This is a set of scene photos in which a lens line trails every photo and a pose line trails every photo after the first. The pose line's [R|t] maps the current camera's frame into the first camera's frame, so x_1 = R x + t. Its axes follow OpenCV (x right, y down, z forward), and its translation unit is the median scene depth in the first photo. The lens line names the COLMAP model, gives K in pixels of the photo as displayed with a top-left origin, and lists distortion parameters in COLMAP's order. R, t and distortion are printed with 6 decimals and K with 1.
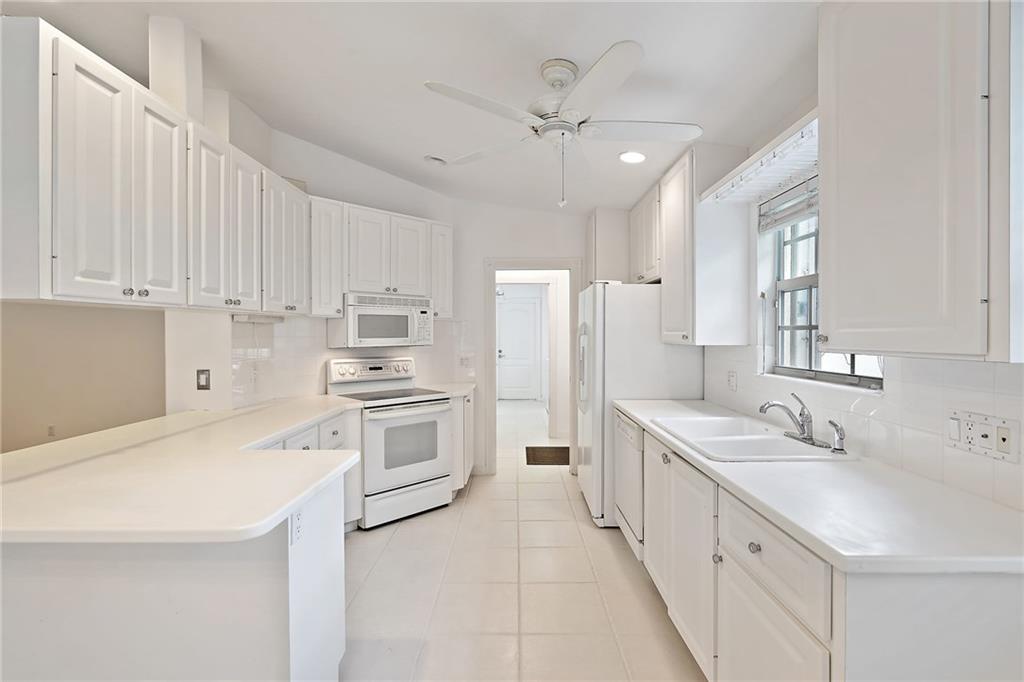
lens RADIAL K [[470.4, 0, 512.5], [0, 470.4, 335.8], [0, 0, 1]] dist [-0.001492, -0.000355]
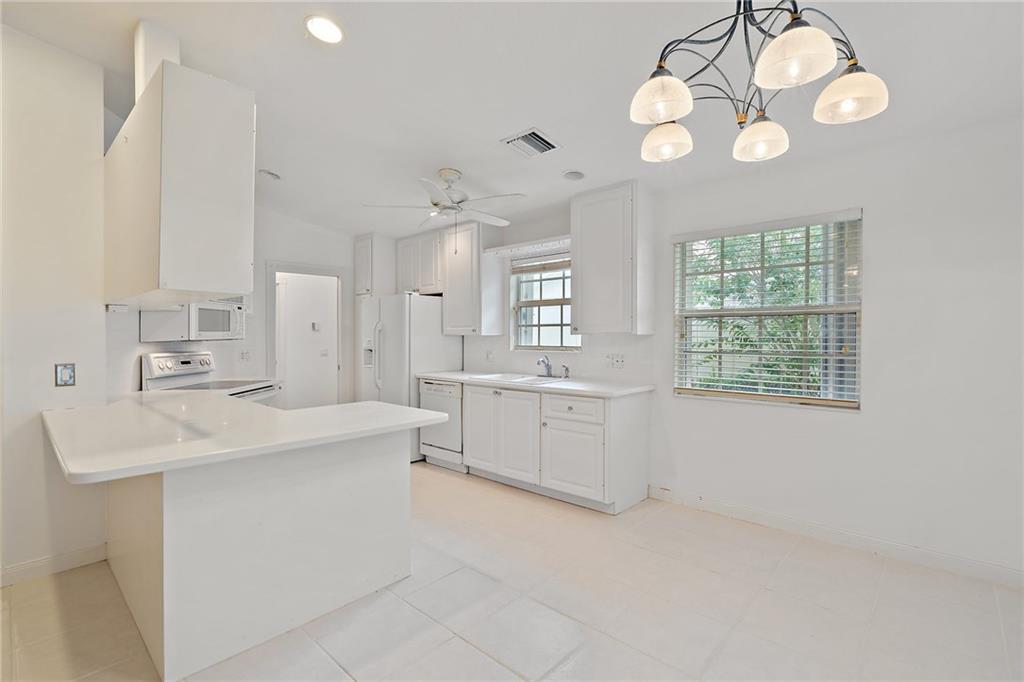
lens RADIAL K [[470.4, 0, 513.7], [0, 470.4, 346.6], [0, 0, 1]] dist [-0.001492, -0.000355]
pose [[0.675071, -0.018984, 0.737508, -0.623146], [0.004783, 0.999760, 0.021356, 0.020040], [-0.737737, -0.010889, 0.675000, -0.204250]]
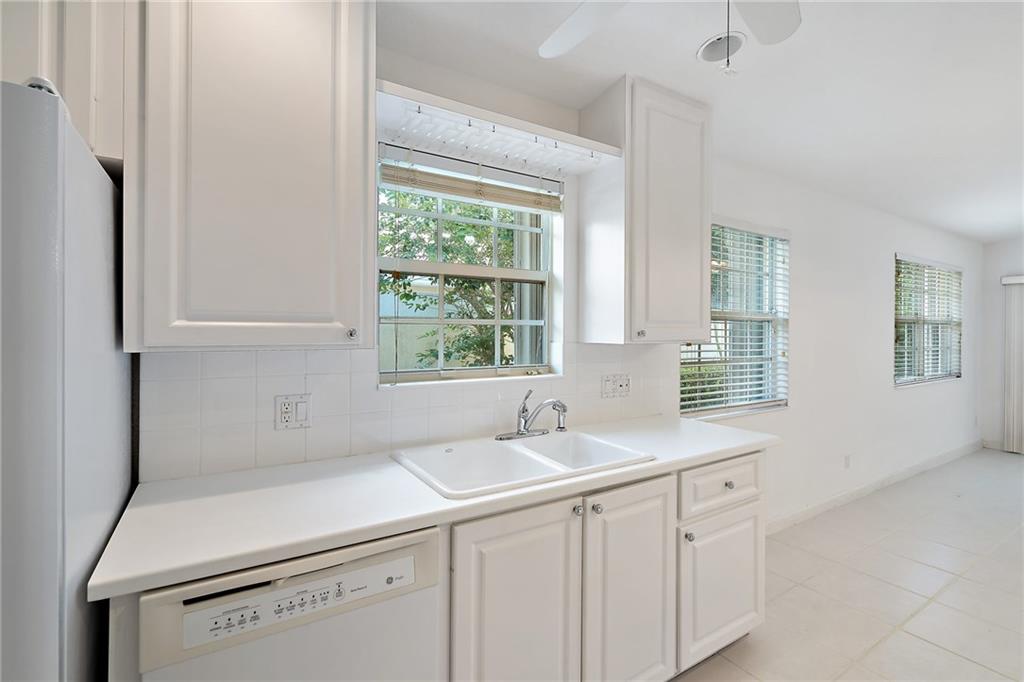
lens RADIAL K [[470.4, 0, 519.4], [0, 470.4, 339.4], [0, 0, 1]] dist [-0.001492, -0.000355]
pose [[-0.536113, -0.010308, 0.844083, -0.120892], [0.002406, 0.999903, 0.013739, 0.002220], [-0.844143, 0.009396, -0.536036, 0.872171]]
